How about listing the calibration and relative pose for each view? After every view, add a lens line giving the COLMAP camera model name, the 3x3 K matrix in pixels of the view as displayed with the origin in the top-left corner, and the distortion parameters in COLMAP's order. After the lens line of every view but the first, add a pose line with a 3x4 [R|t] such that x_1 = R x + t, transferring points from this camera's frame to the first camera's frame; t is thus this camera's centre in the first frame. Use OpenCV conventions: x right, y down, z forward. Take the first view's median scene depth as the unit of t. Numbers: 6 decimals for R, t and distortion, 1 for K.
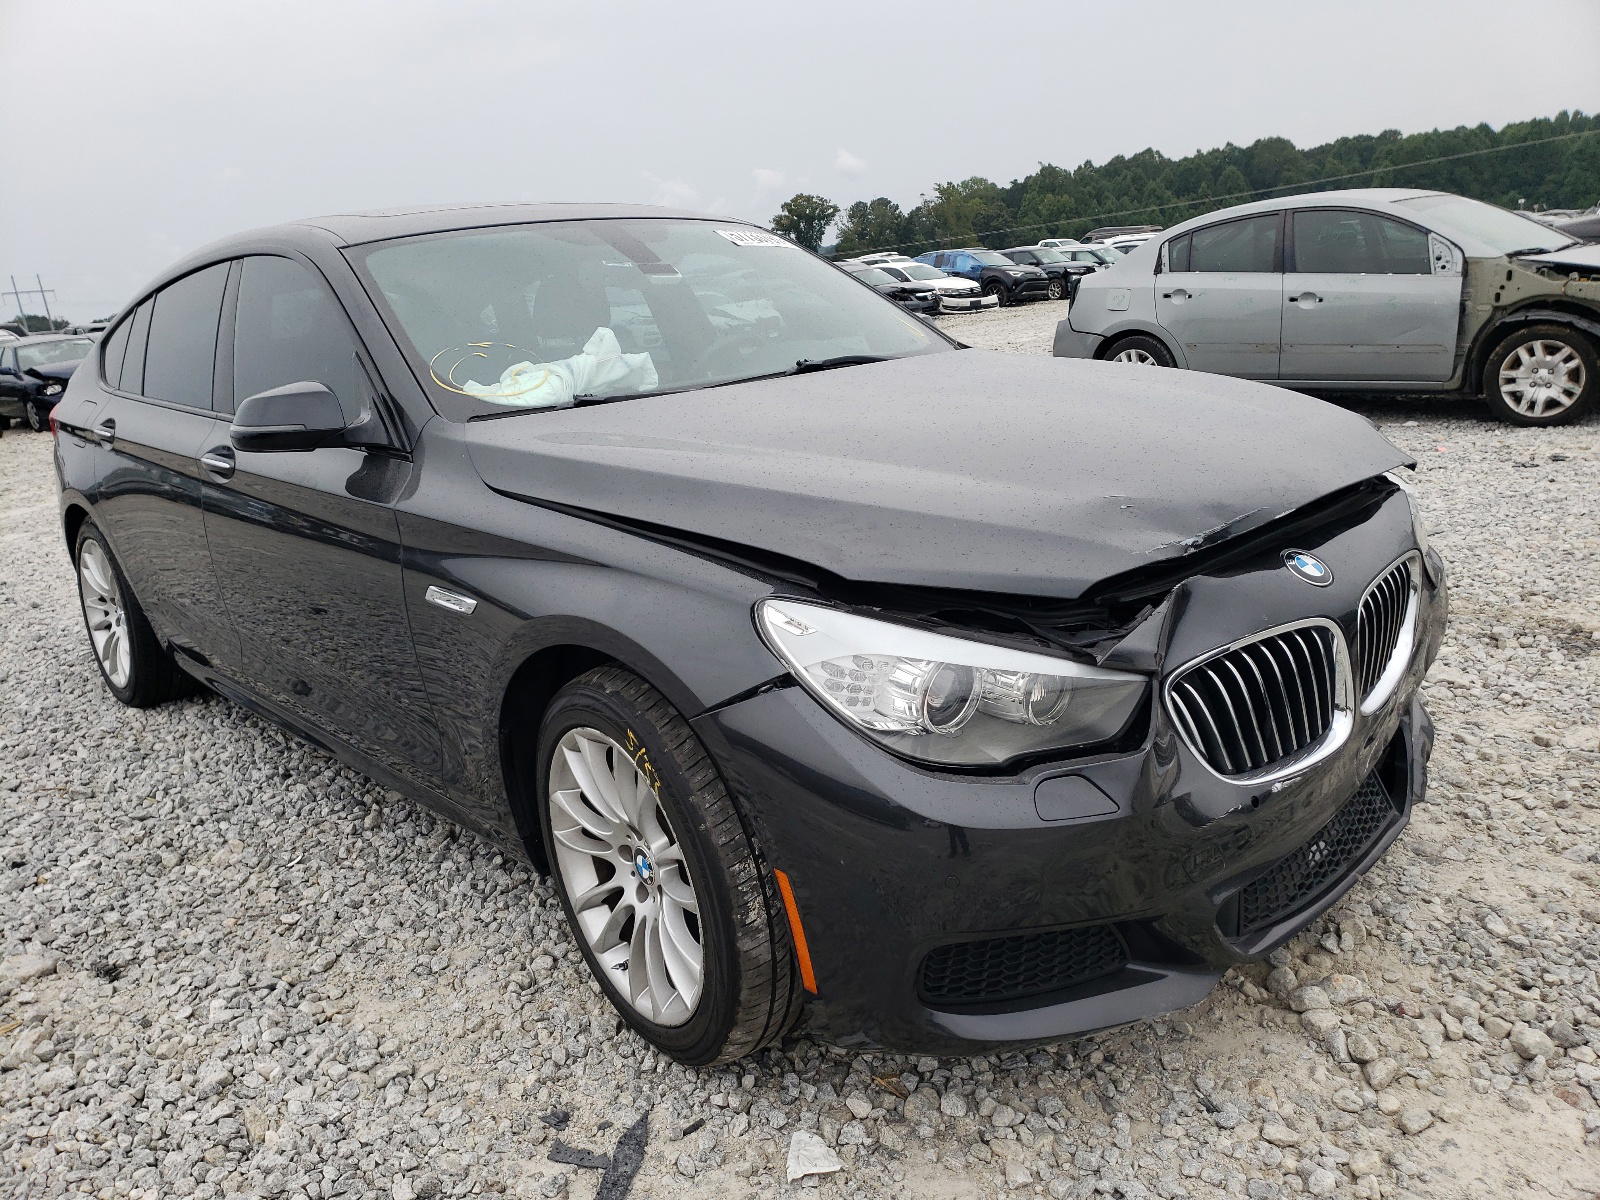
lens RADIAL K [[1287.7, 0, 800.0], [0, 1287.7, 600.0], [0, 0, 1]] dist [0.002394, -0.001411]
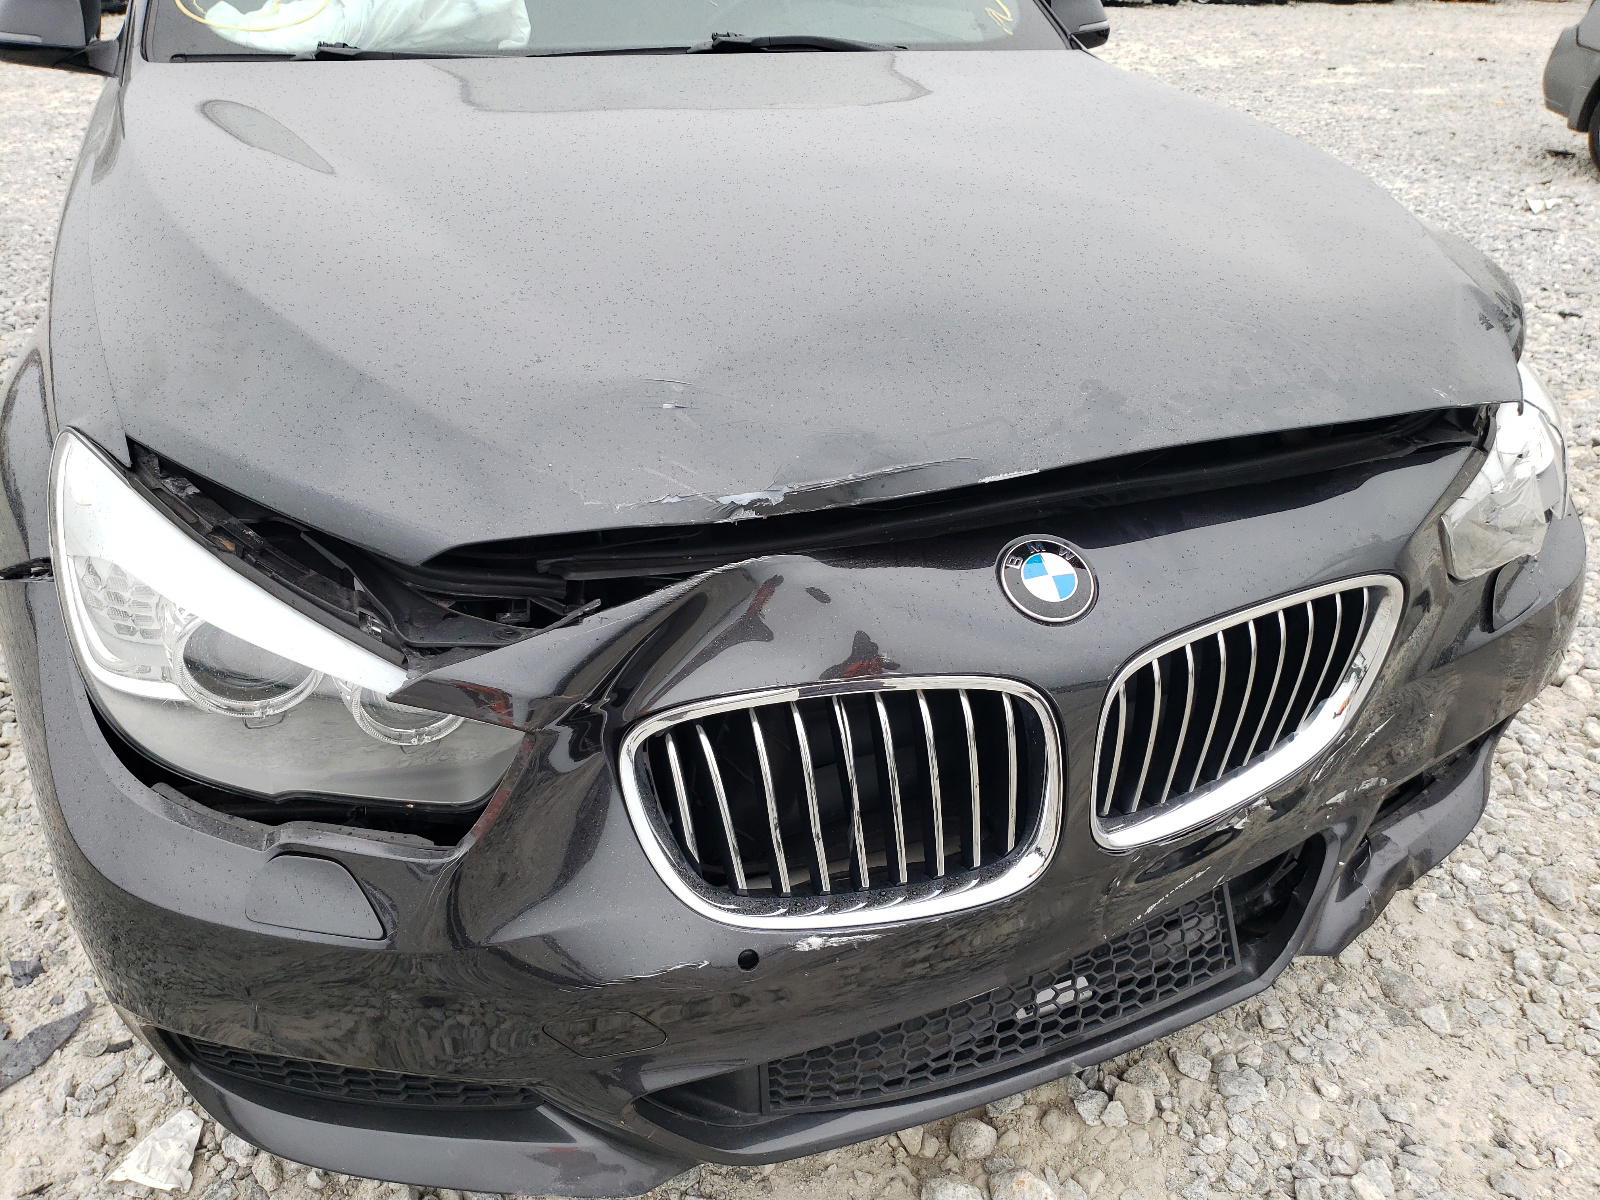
lens RADIAL K [[1287.7, 0, 800.0], [0, 1287.7, 600.0], [0, 0, 1]] dist [0.002394, -0.001411]
pose [[0.916101, 0.270550, -0.295908, 0.478733], [-0.184431, 0.939656, 0.288153, -0.159838], [0.356012, -0.209402, 0.910717, 0.487052]]
